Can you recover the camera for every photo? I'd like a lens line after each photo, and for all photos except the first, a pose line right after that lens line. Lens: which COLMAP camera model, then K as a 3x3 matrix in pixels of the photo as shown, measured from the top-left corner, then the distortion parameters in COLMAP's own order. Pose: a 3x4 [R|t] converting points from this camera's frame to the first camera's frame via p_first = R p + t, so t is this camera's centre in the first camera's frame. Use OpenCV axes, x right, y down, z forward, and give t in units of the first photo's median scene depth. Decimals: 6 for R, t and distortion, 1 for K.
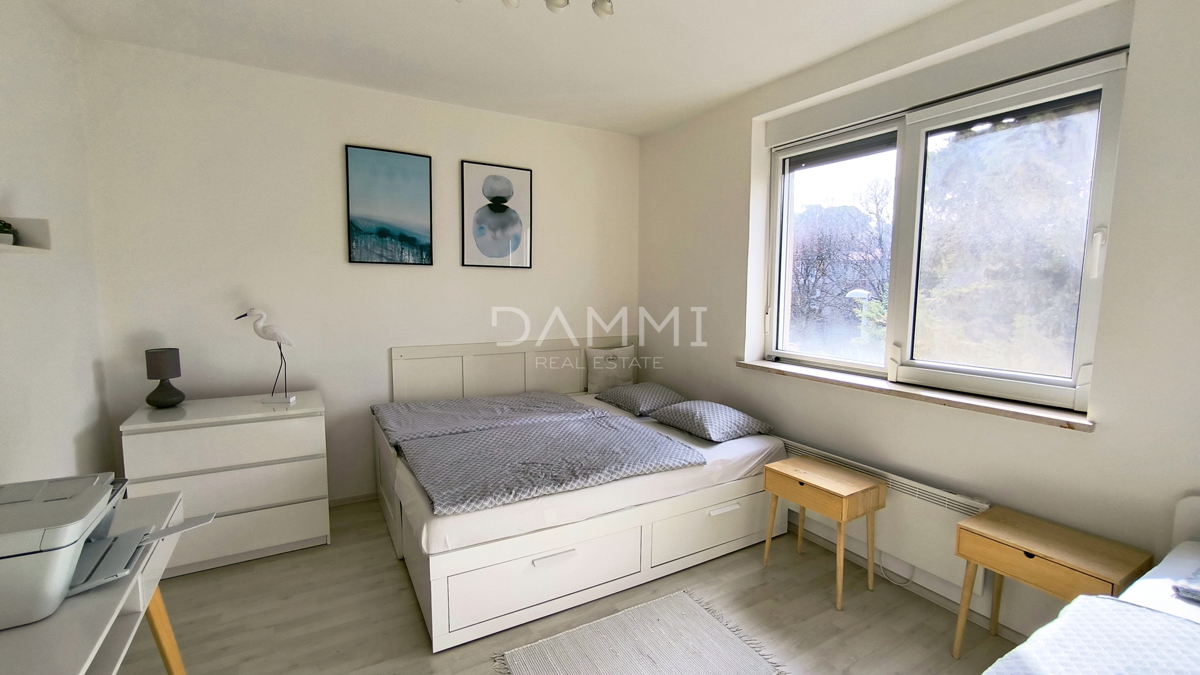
lens RADIAL K [[514.7, 0, 604.6], [0, 514.7, 343.1], [0, 0, 1]] dist [-0.019527, 0.009461]
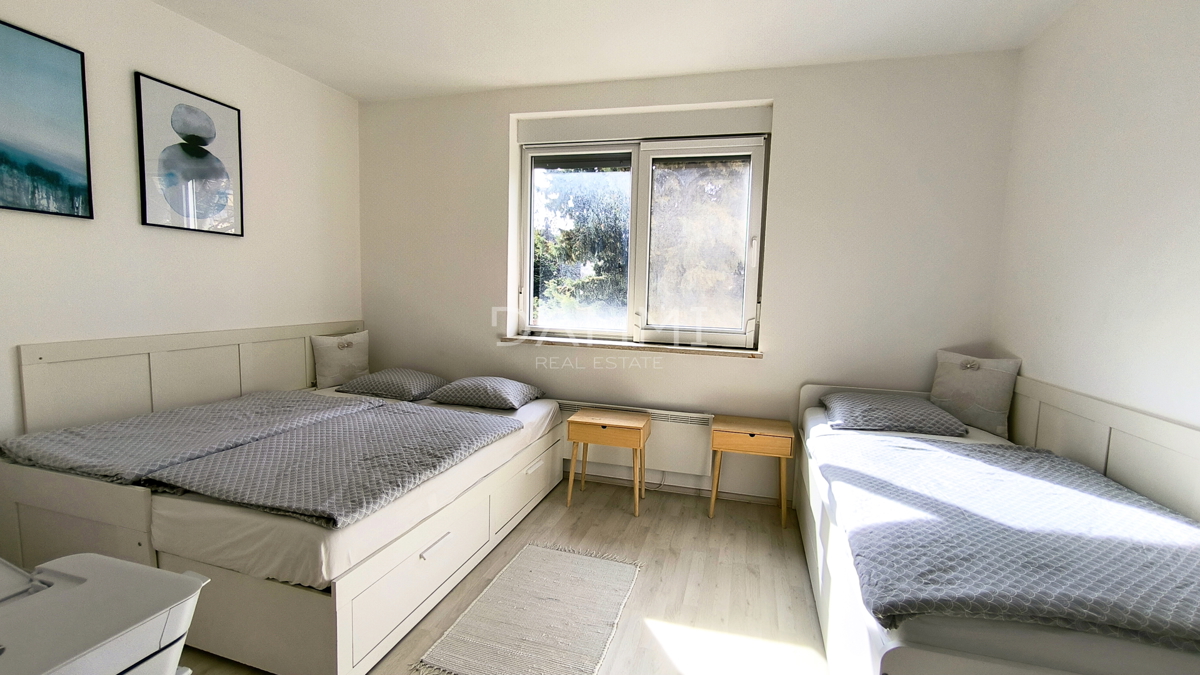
lens RADIAL K [[514.7, 0, 607.2], [0, 514.7, 336.5], [0, 0, 1]] dist [-0.019527, 0.009461]
pose [[0.725149, -0.053539, 0.686507, -0.333530], [0.051072, 0.998409, 0.023916, 0.020281], [-0.686695, 0.017719, 0.726729, 0.066507]]
